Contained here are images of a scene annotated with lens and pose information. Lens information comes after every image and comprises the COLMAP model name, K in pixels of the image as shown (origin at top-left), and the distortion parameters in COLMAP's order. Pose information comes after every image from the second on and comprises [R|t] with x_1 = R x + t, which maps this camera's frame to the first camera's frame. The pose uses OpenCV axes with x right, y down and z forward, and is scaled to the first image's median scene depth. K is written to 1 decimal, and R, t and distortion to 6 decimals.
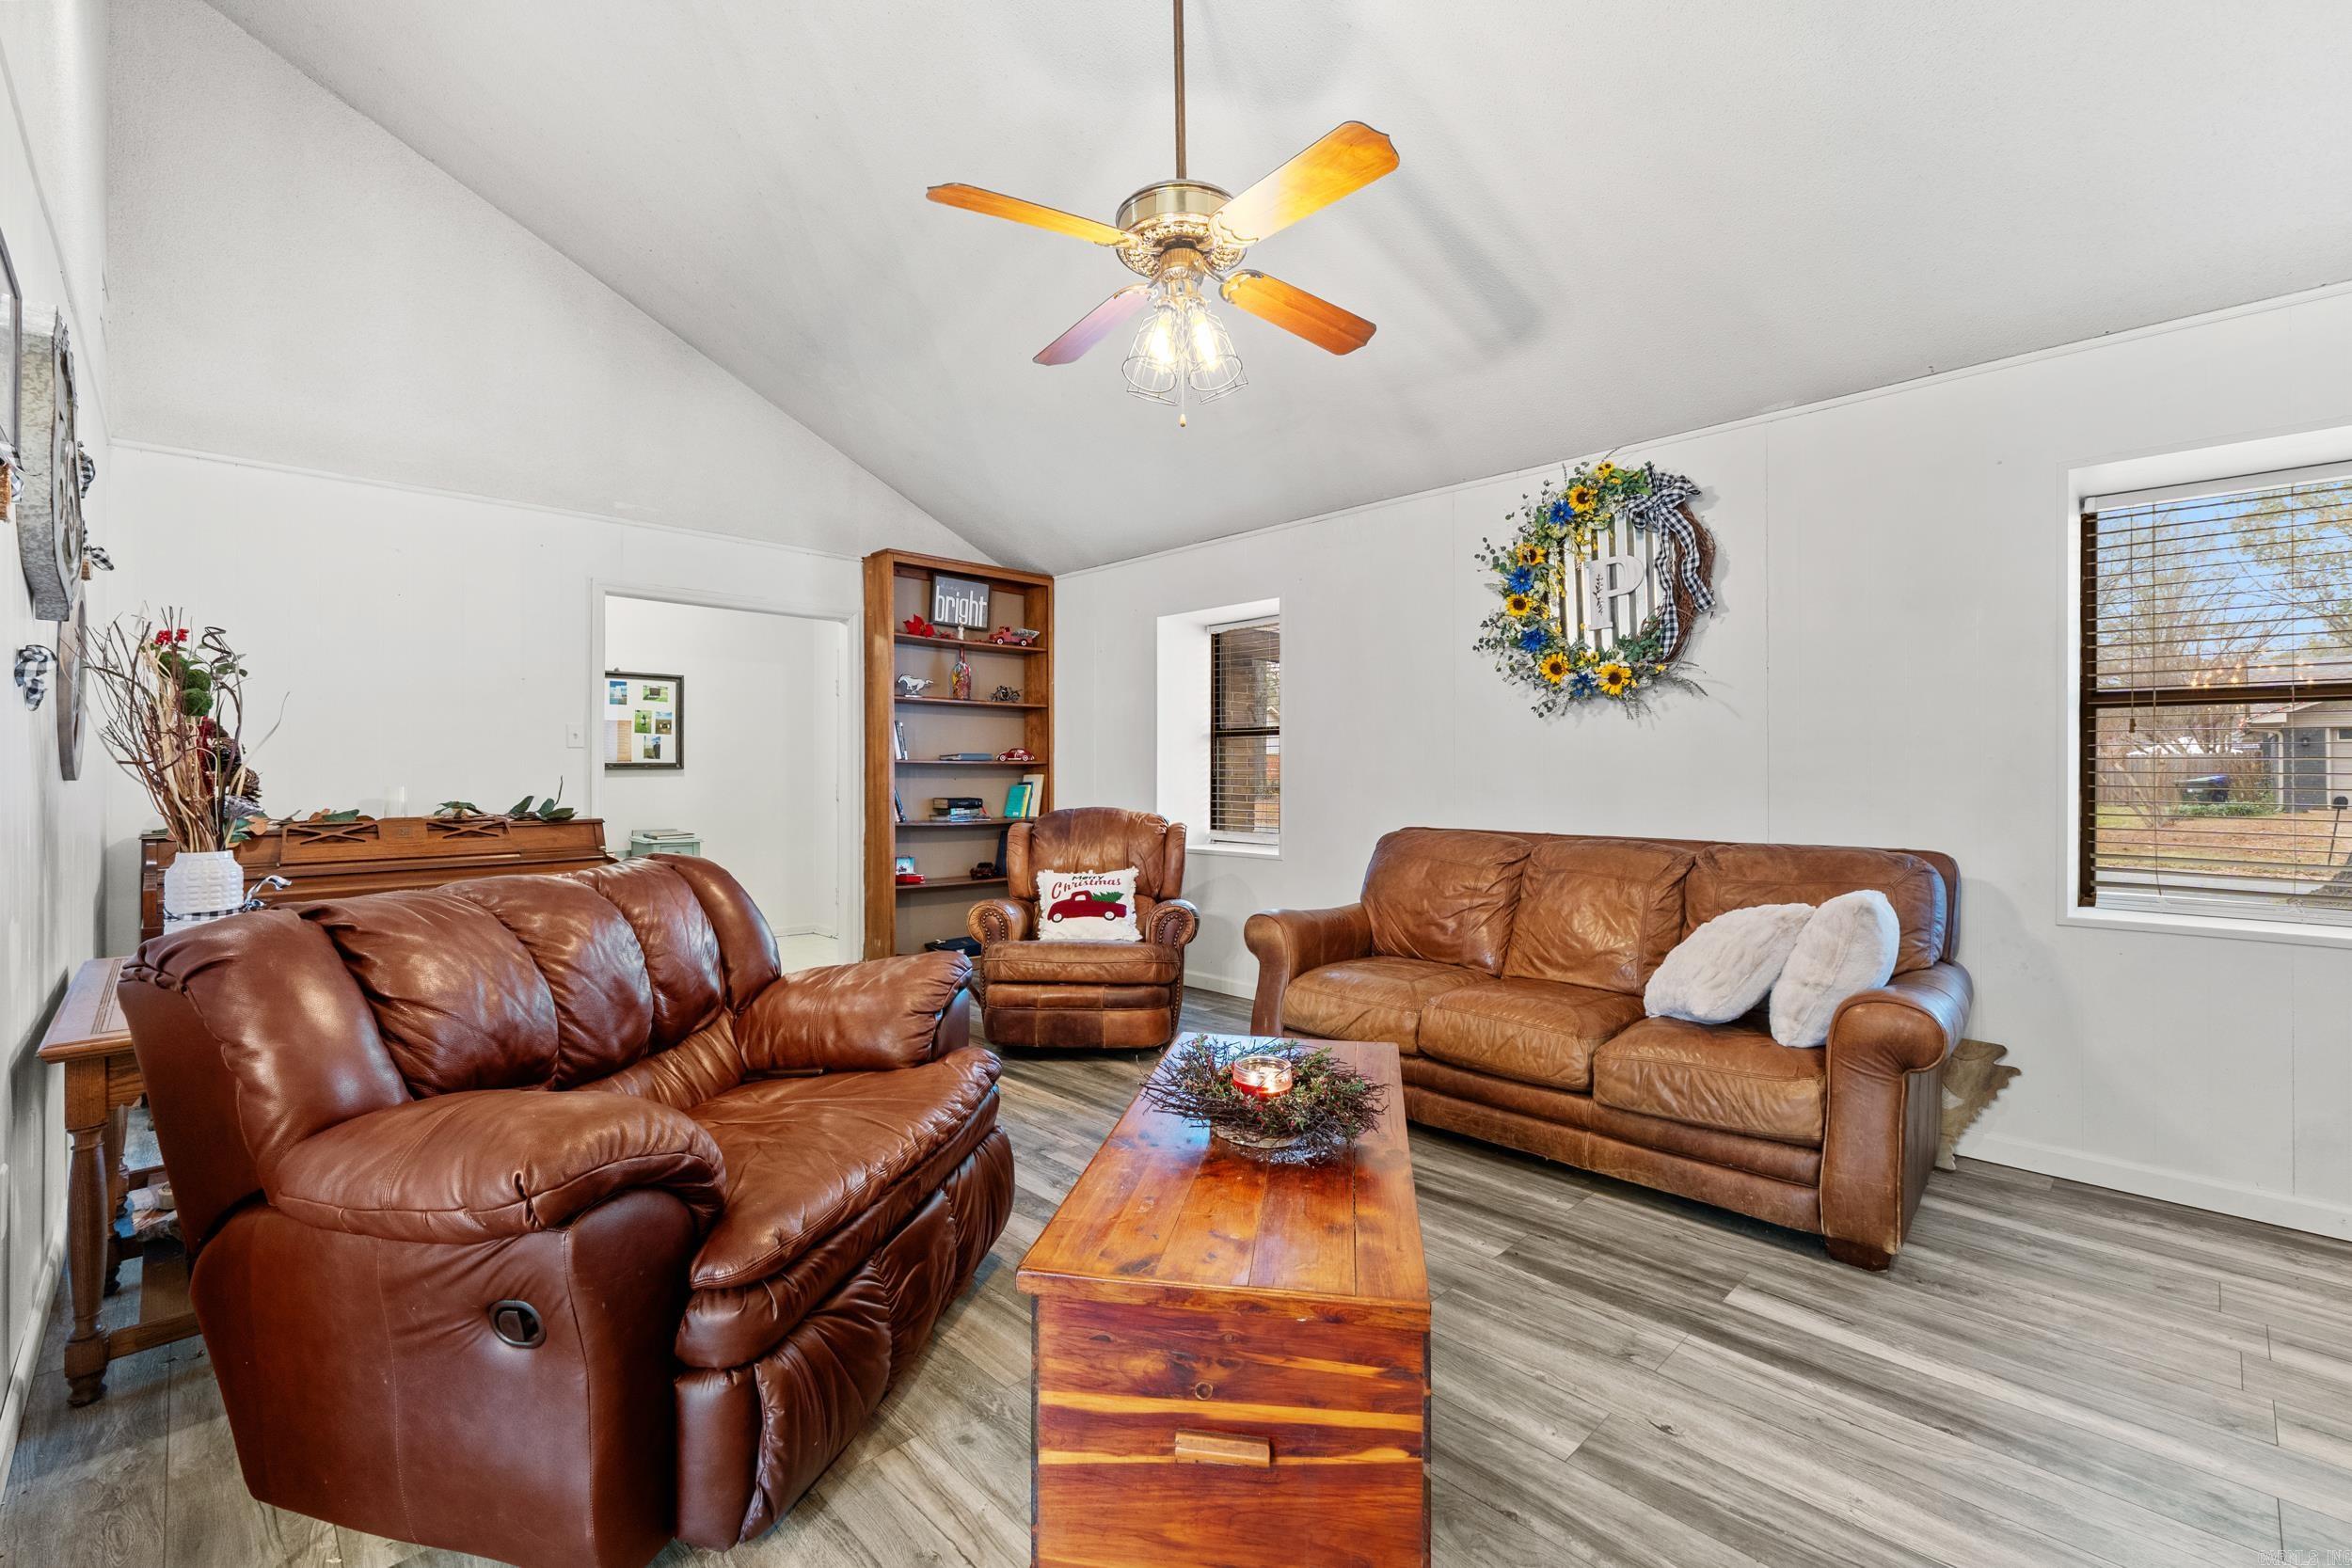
lens RADIAL K [[1004.7, 0, 1185.7], [0, 1004.7, 772.6], [0, 0, 1]] dist [0.000076, -0.000018]
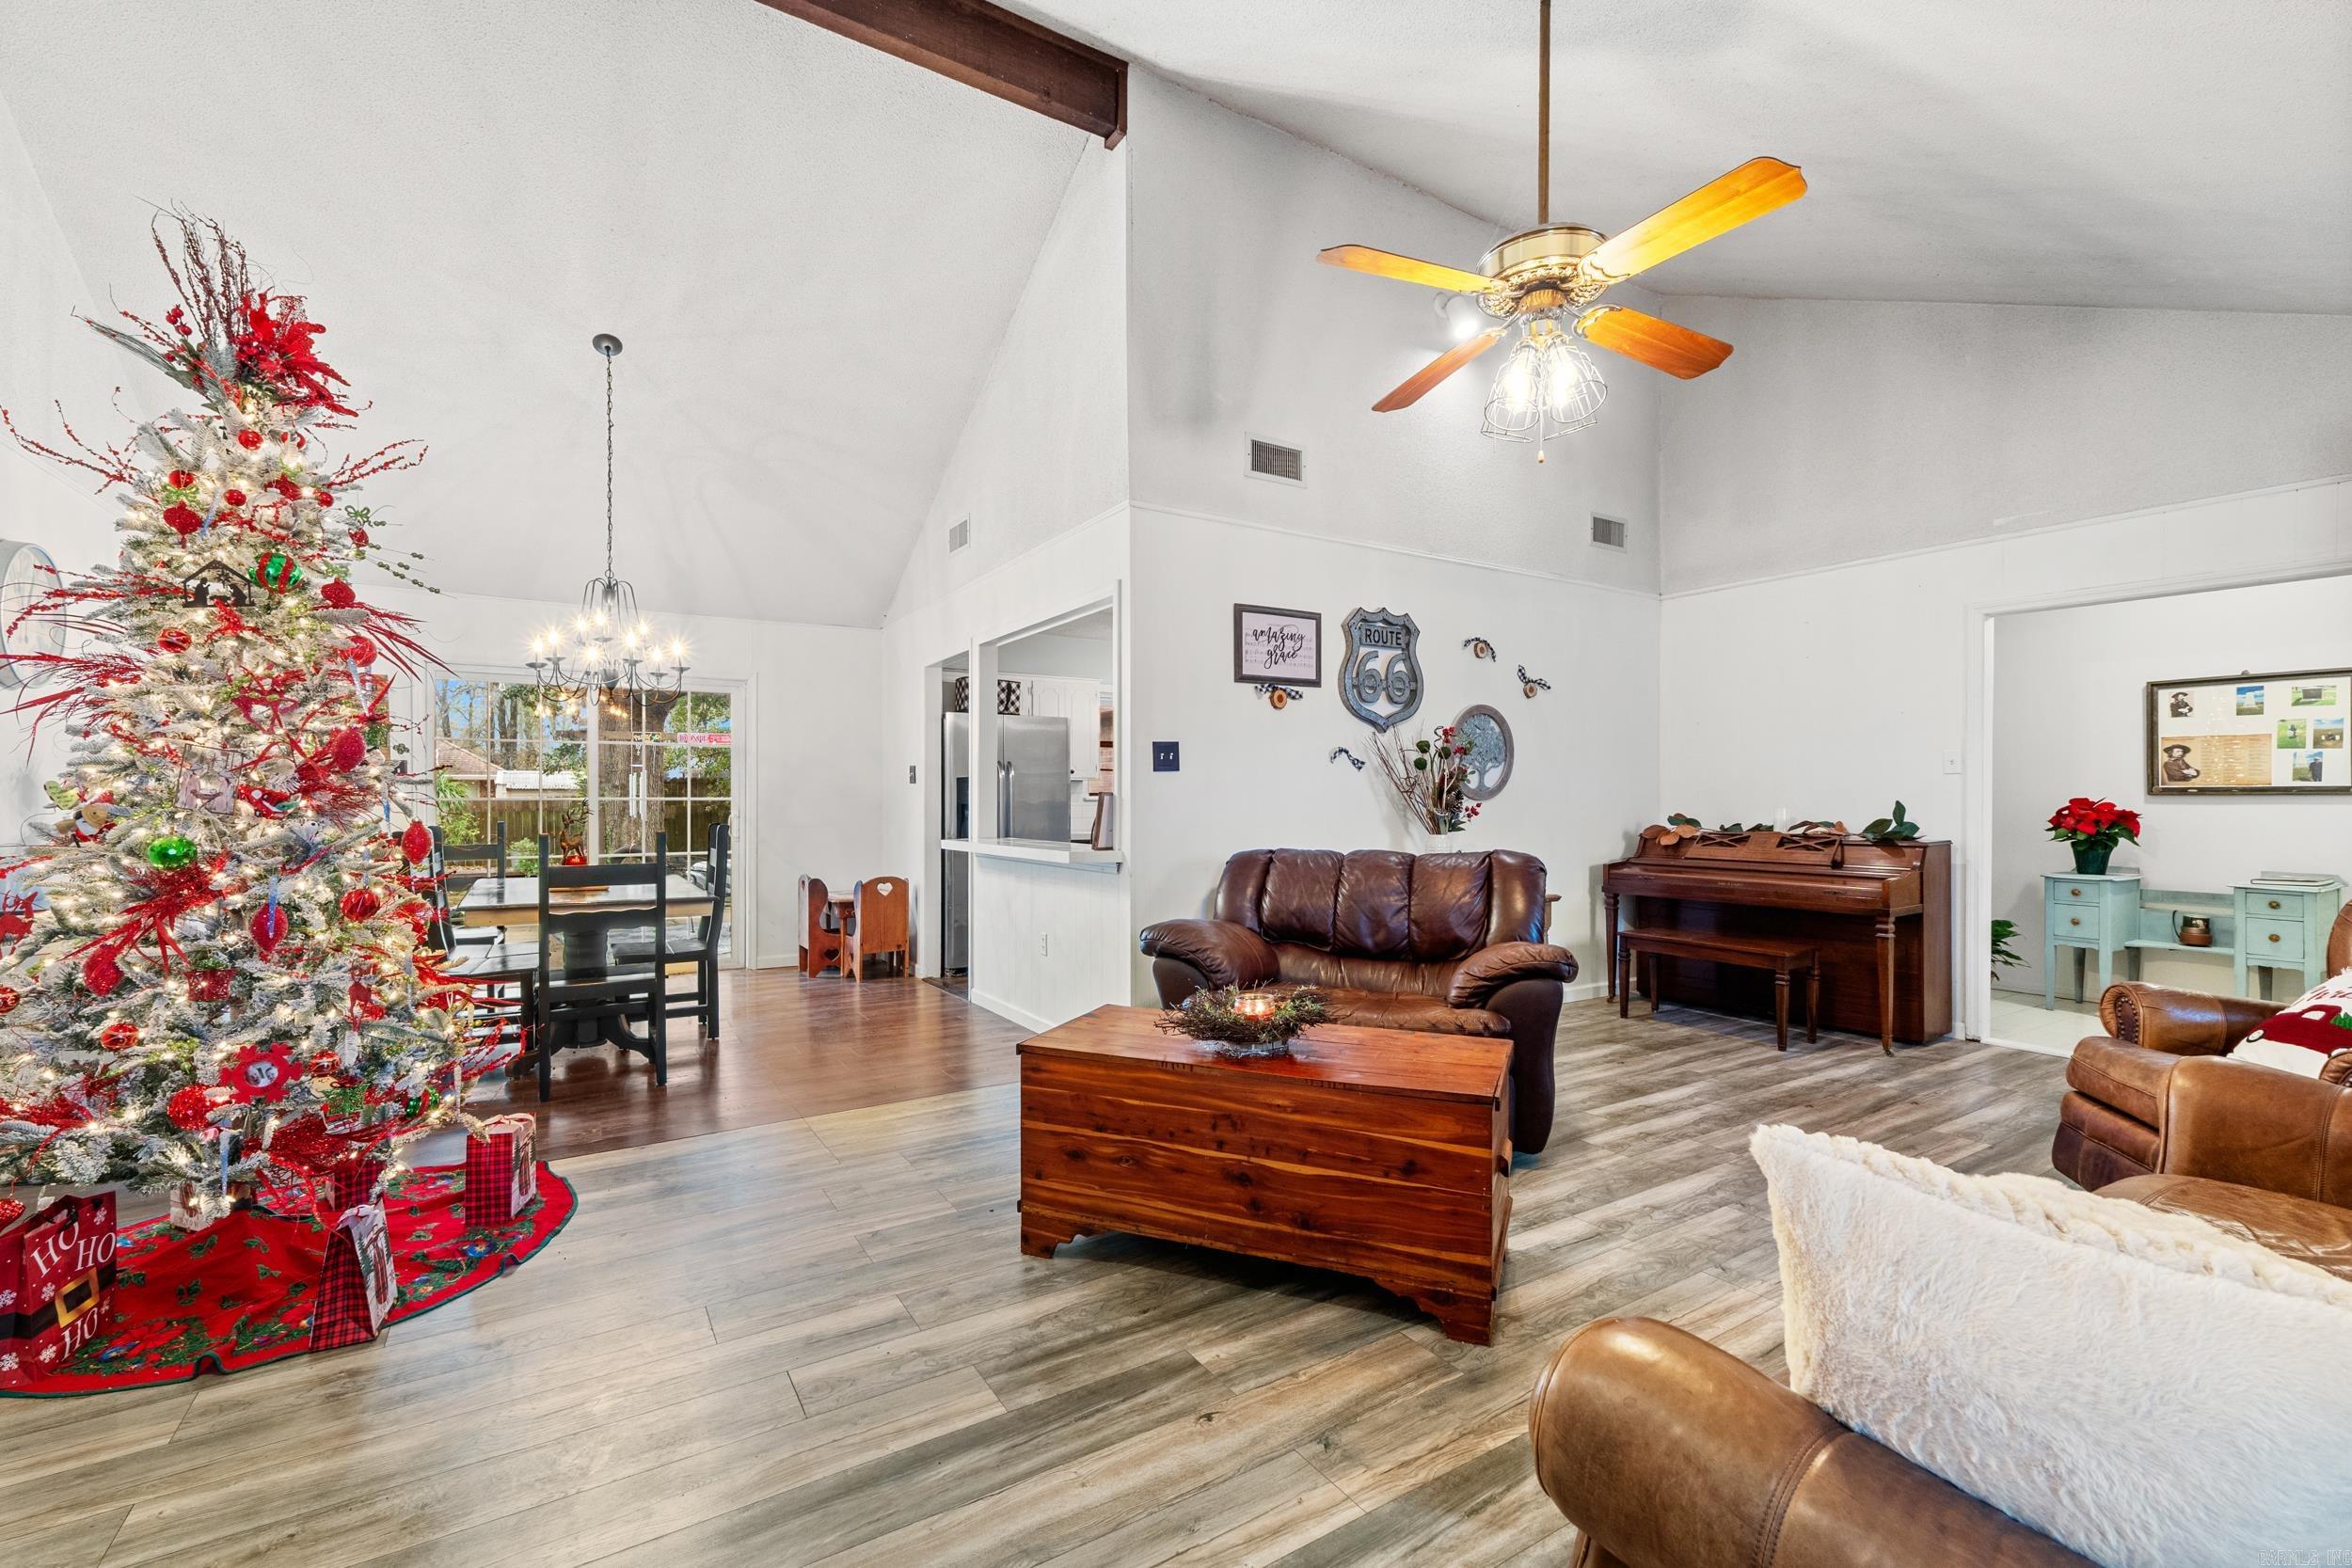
lens RADIAL K [[995.8, 0, 1175.9], [0, 995.8, 793.7], [0, 0, 1]] dist [0.003554, 0.000681]
pose [[-0.212300, -0.002698, -0.977201, 0.725638], [-0.002629, 0.999994, -0.002190, -0.000426], [0.977201, 0.002104, -0.212306, 0.571029]]
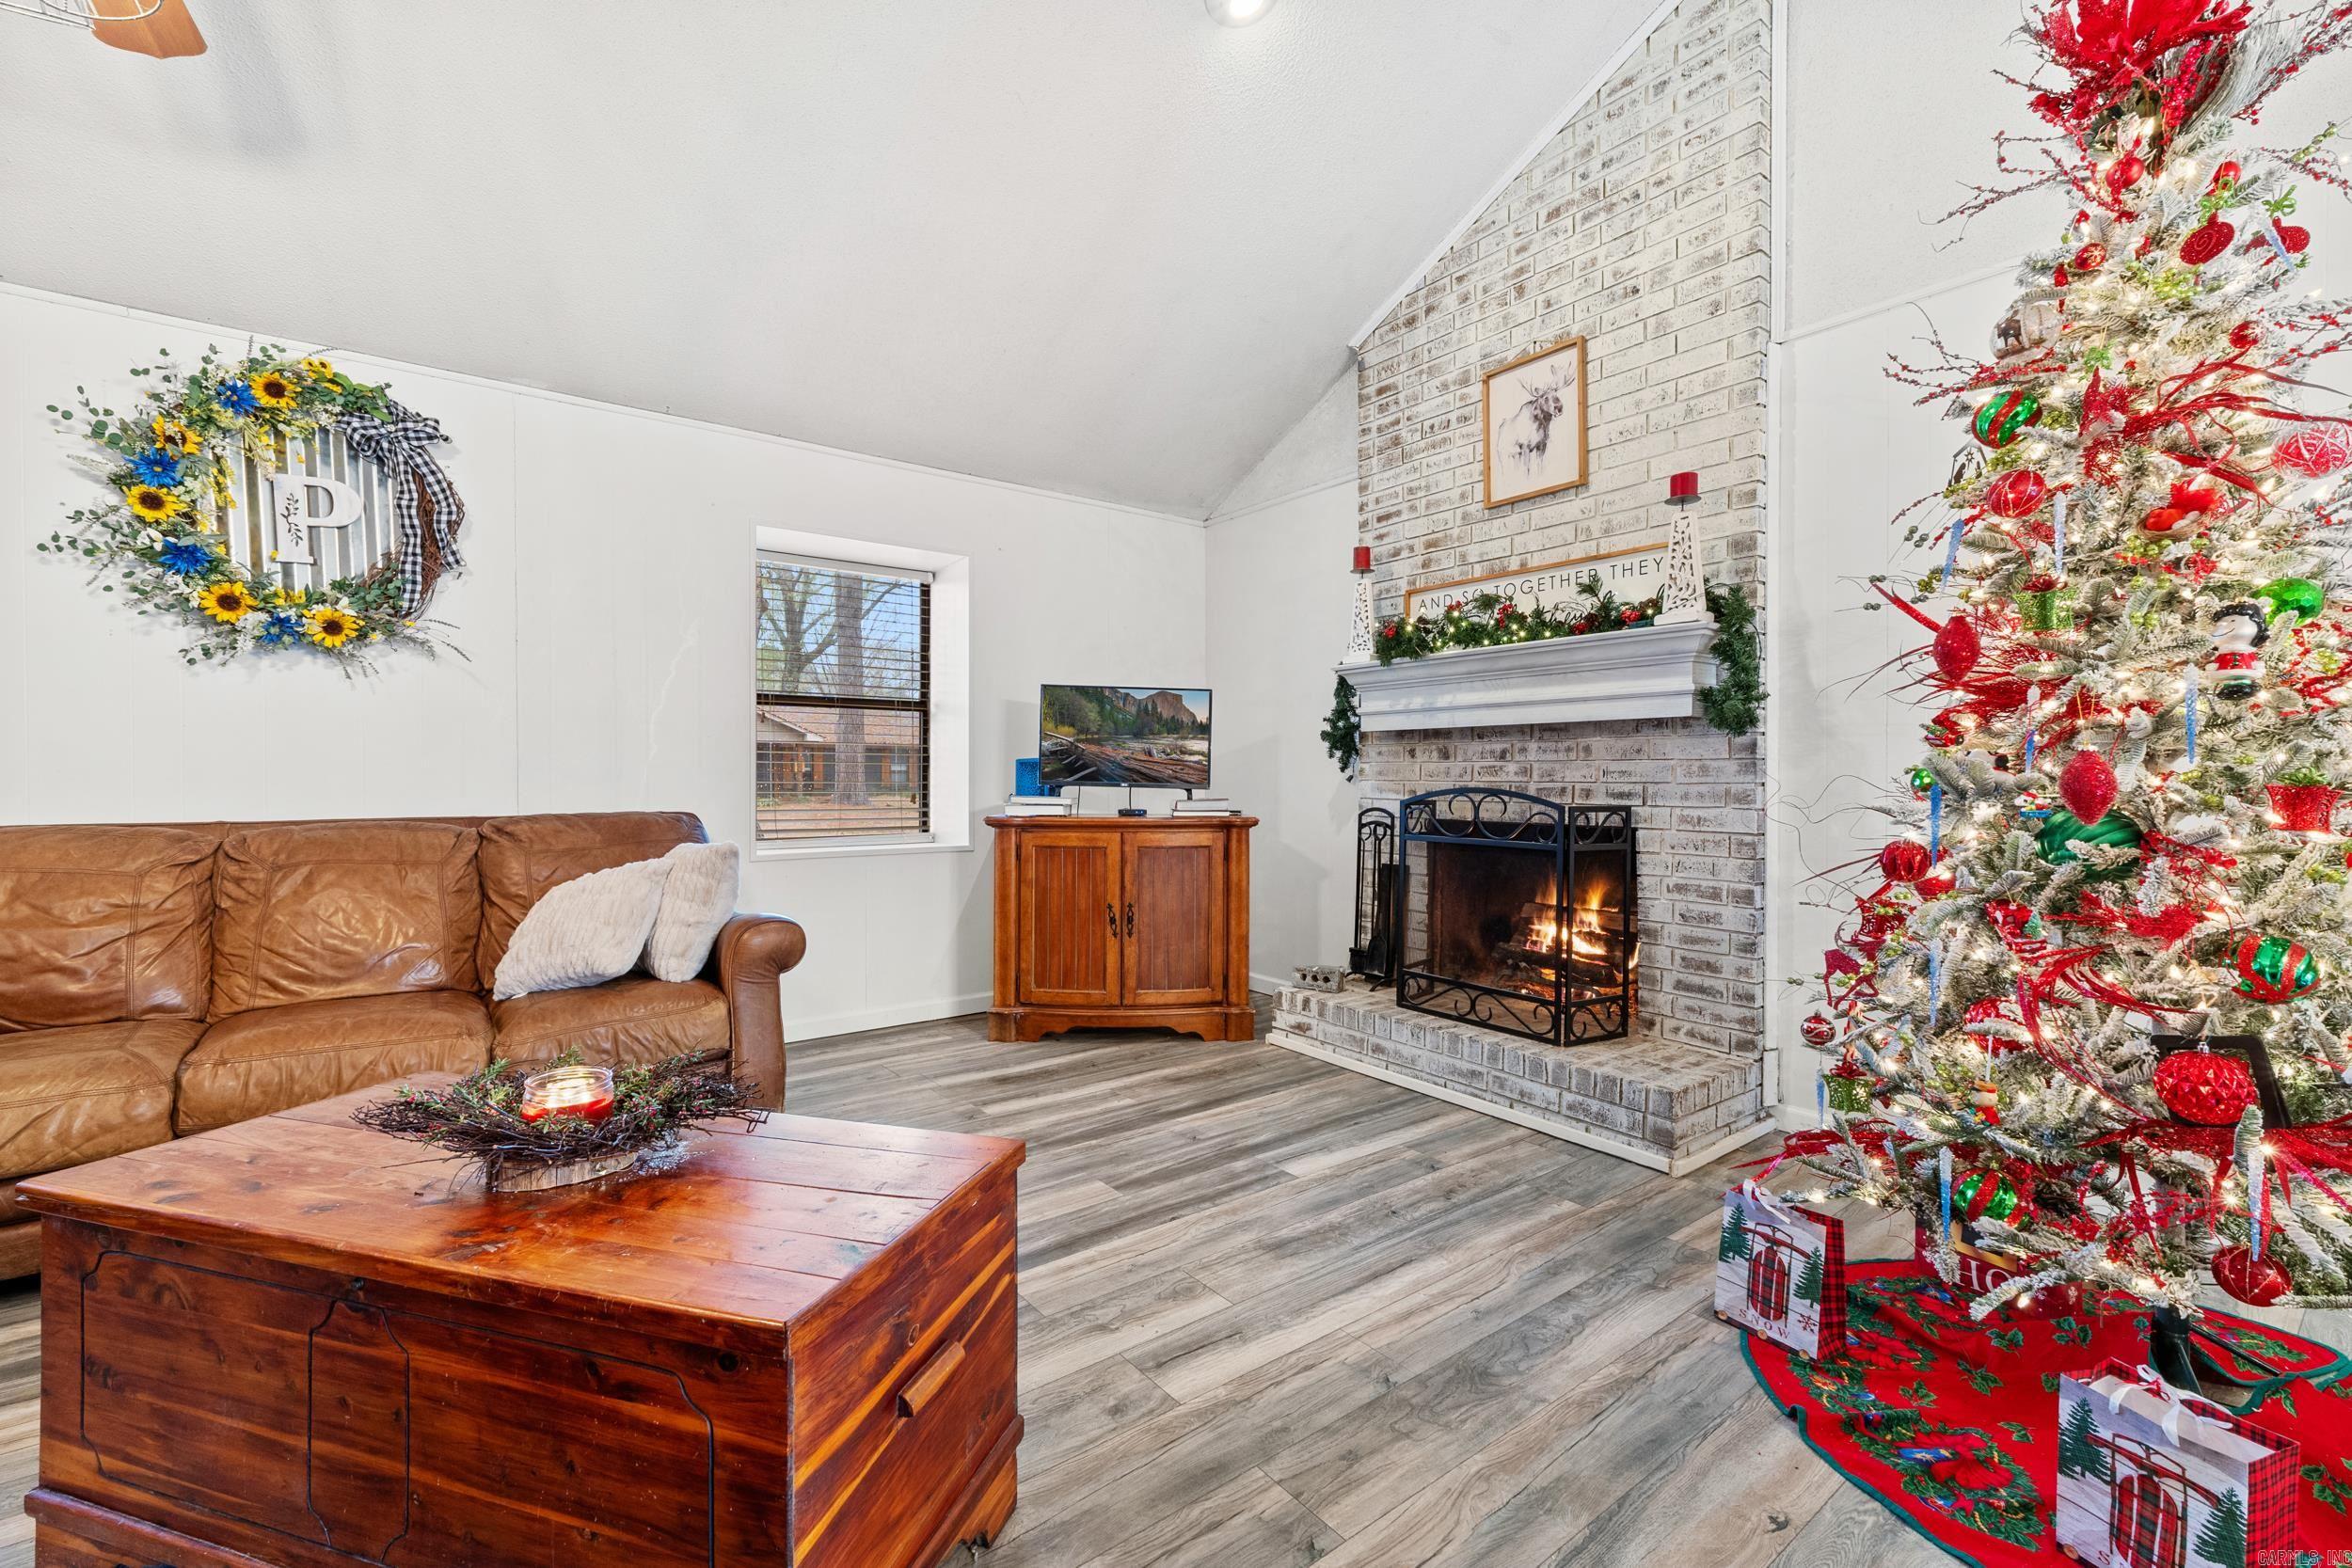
lens RADIAL K [[990.1, 0, 1172.7], [0, 990.1, 781.8], [0, 0, 1]] dist [0.003564, 0.000112]
pose [[0.128037, -0.008227, 0.991735, -0.293356], [0.002157, 0.999966, 0.008017, 0.027772], [-0.991767, 0.001113, 0.128050, 0.213536]]
